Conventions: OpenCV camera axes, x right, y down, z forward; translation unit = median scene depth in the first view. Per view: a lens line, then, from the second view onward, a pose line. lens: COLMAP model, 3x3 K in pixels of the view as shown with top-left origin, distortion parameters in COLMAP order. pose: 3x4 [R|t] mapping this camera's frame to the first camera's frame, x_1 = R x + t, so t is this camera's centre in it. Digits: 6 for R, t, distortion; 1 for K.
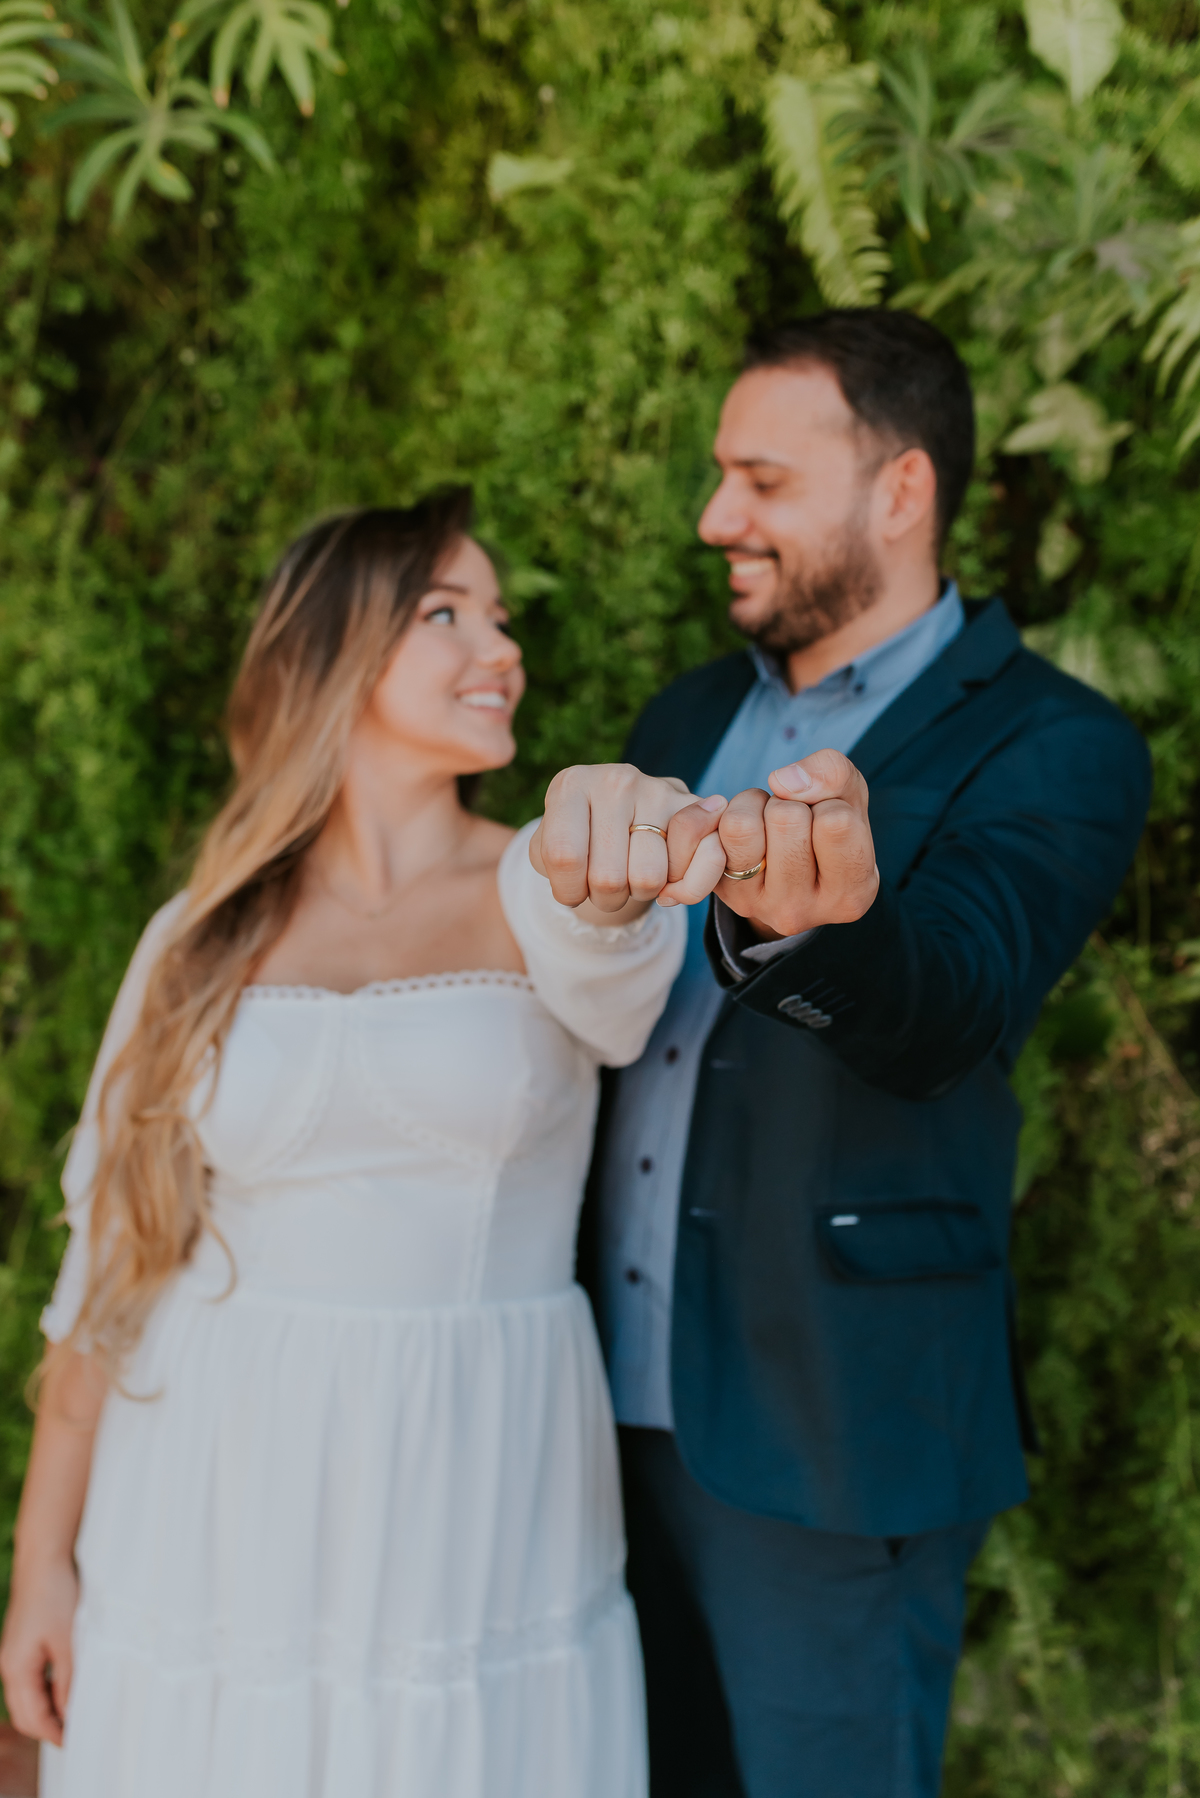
lens RADIAL K [[1835.4, 0, 604.1], [0, 1835.4, 908.4], [0, 0, 1]] dist [0.002314, -0.004693]
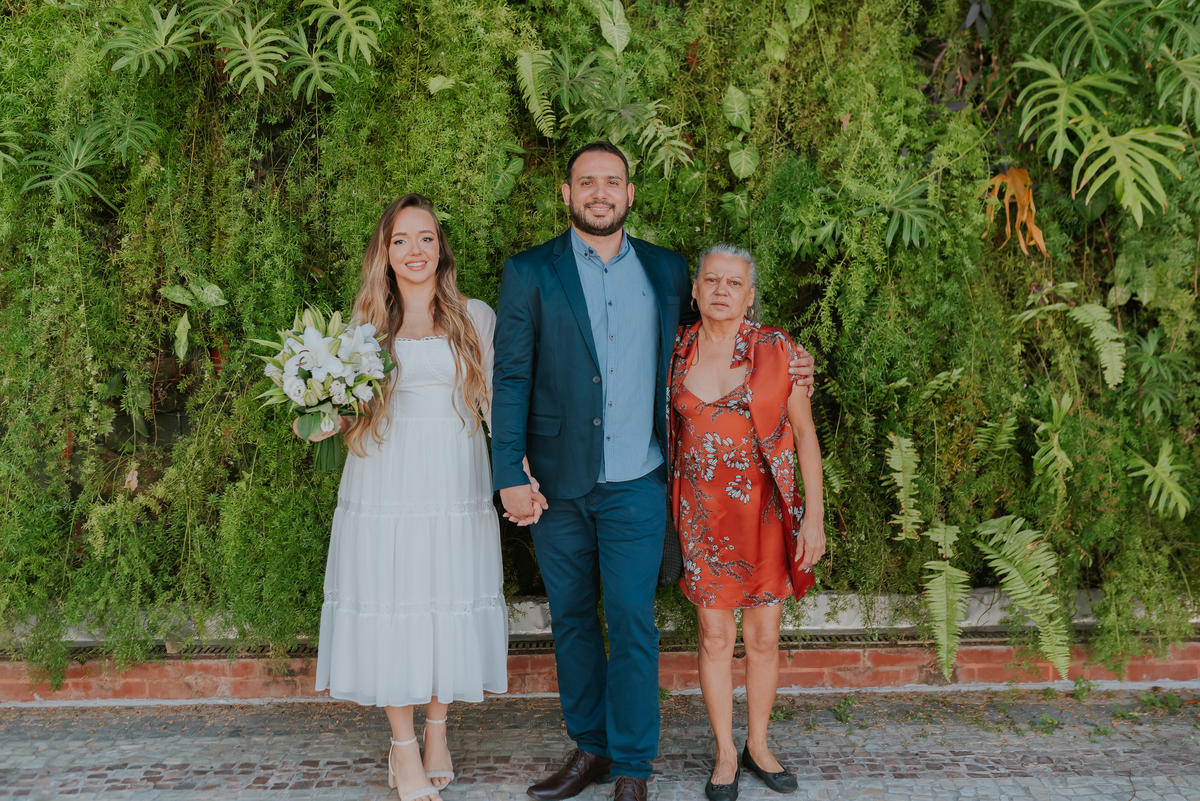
lens RADIAL K [[1150.8, 0, 596.6], [0, 1150.8, 387.9], [0, 0, 1]] dist [-0.003057, 0.001681]
pose [[0.983769, -0.048686, 0.172706, -0.134224], [0.048309, 0.998812, 0.006388, 0.101046], [-0.172812, 0.002059, 0.984953, -0.880535]]
